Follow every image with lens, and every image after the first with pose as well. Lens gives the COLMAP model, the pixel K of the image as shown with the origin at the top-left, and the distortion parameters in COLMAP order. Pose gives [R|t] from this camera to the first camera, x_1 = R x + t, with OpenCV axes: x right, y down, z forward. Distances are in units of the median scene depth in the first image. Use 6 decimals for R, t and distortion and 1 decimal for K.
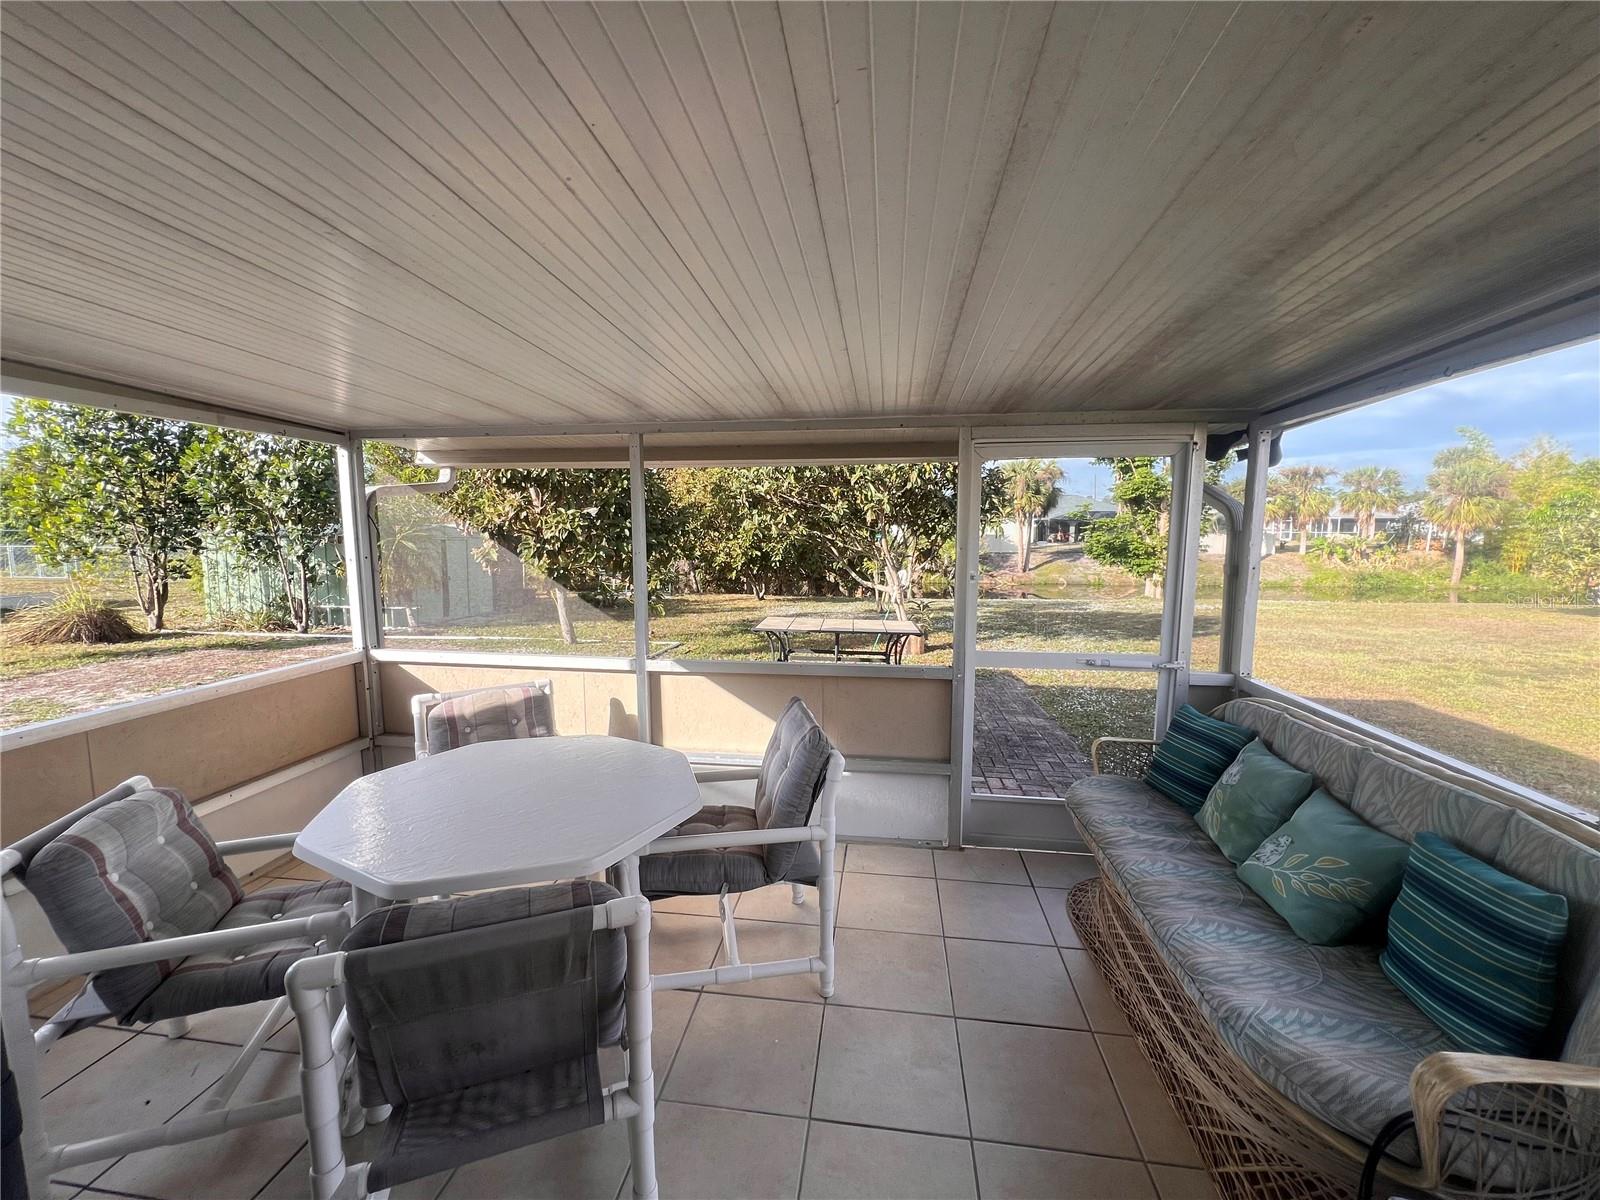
lens RADIAL K [[637.4, 0, 804.2], [0, 637.4, 599.6], [0, 0, 1]] dist [-0.004416, 0.000840]
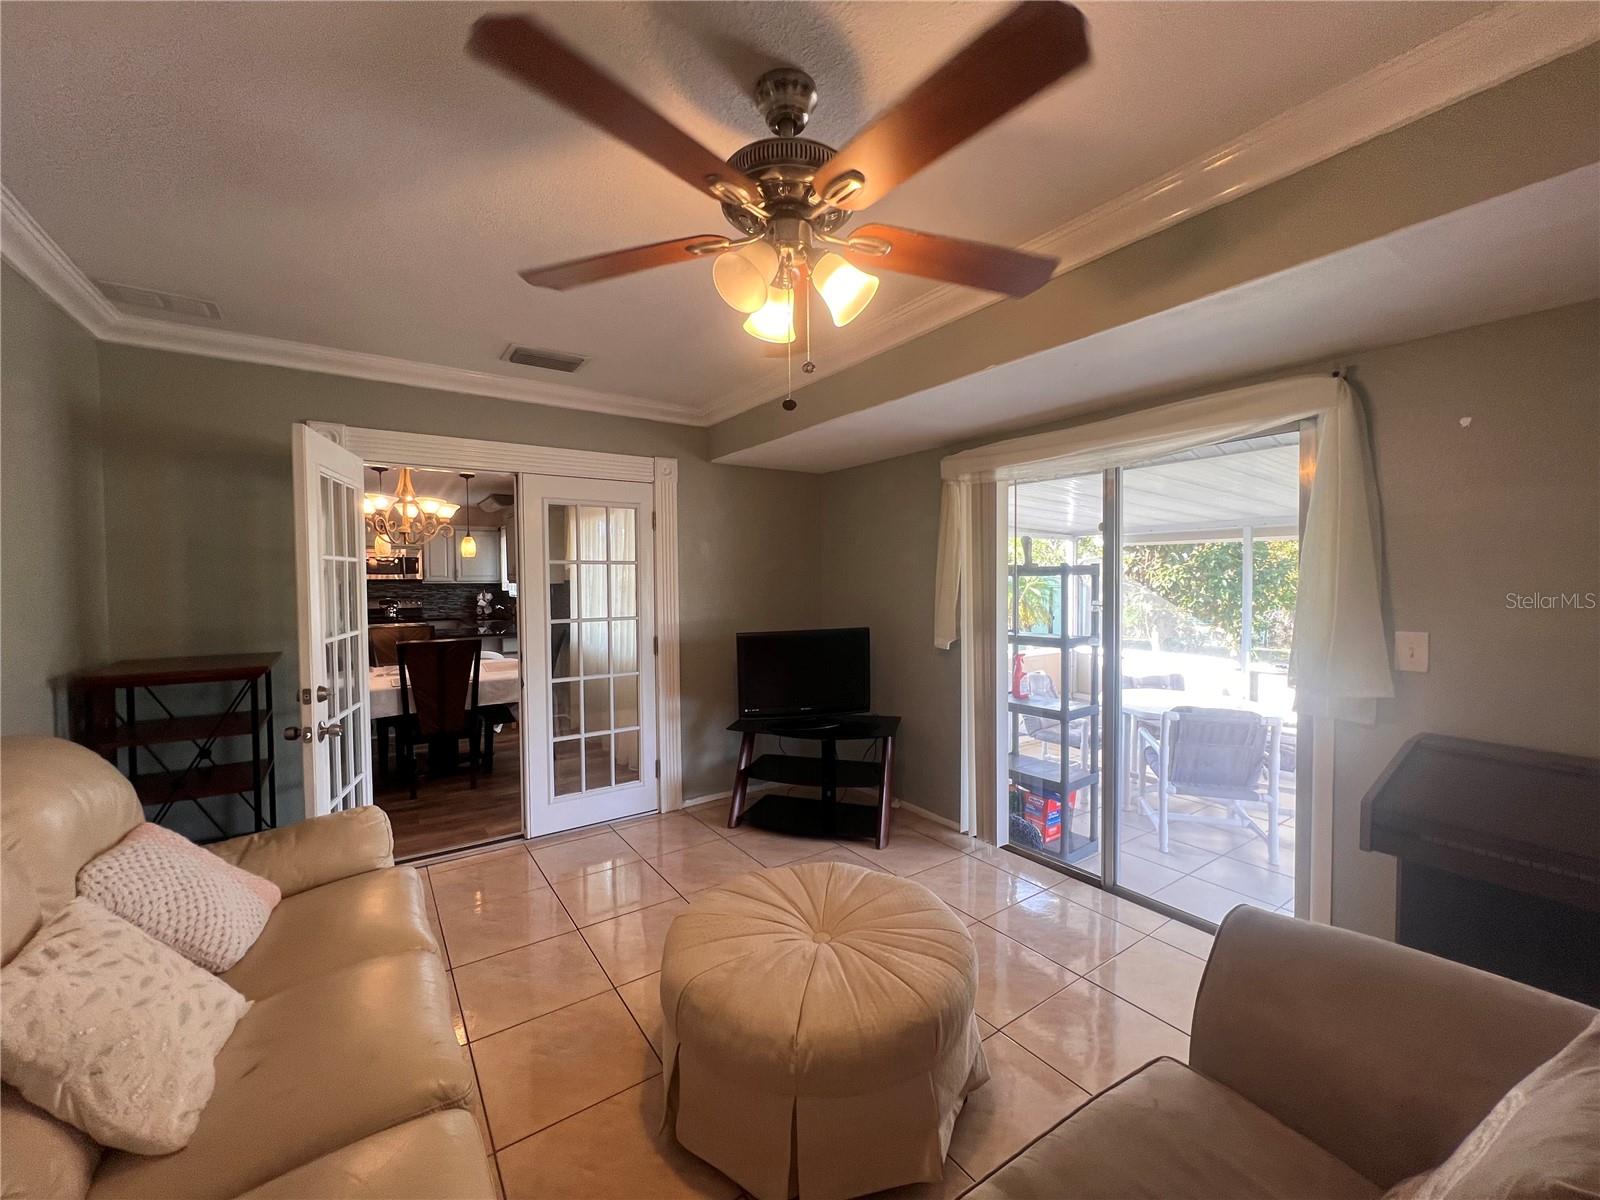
lens RADIAL K [[637.4, 0, 806.9], [0, 637.4, 601.5], [0, 0, 1]] dist [-0.004416, 0.000840]
pose [[0.676952, 0.022169, -0.735693, 0.075515], [-0.077709, 0.996112, -0.041488, 0.042791], [0.731913, 0.085255, 0.676043, -0.405544]]
